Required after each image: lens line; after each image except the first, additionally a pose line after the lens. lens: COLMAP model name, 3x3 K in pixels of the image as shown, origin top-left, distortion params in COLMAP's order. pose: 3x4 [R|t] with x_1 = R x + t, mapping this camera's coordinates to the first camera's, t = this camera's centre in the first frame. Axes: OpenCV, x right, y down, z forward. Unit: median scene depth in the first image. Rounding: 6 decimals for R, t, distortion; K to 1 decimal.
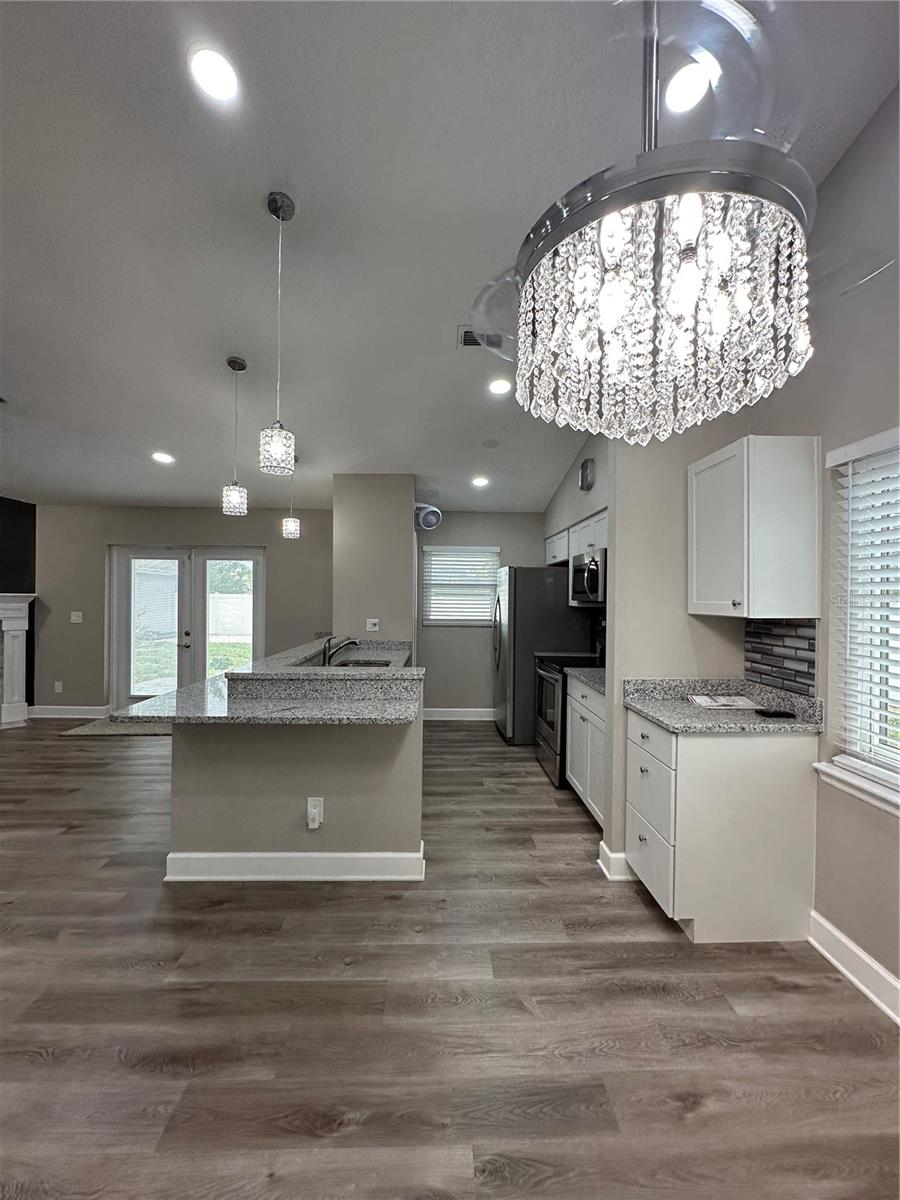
lens RADIAL K [[478.9, 0, 451.5], [0, 478.9, 600.2], [0, 0, 1]] dist [-0.003115, 0.000636]
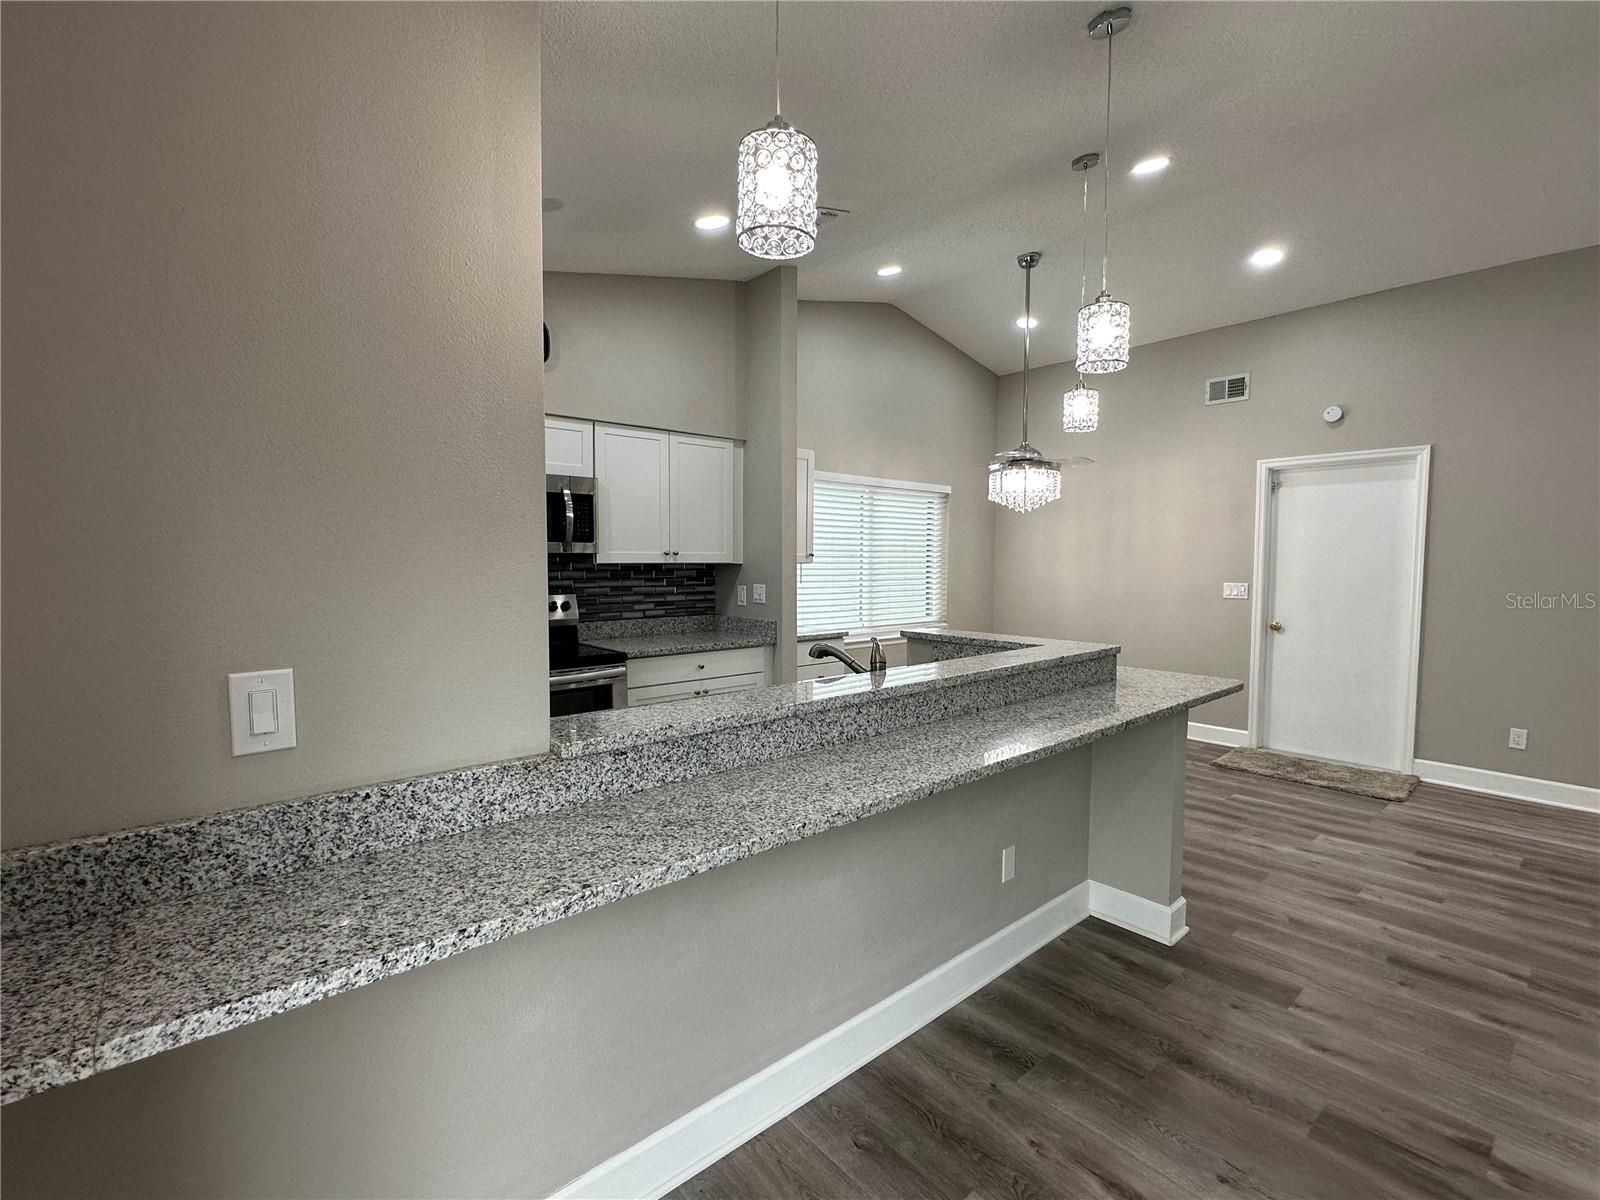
lens RADIAL K [[717.8, 0, 798.6], [0, 717.8, 603.2], [0, 0, 1]] dist [-0.003477, -0.000411]
pose [[-0.629393, -0.062997, 0.774529, -0.831323], [-0.006928, 0.997124, 0.075472, -0.008557], [-0.777056, 0.042136, -0.628019, 1.699147]]
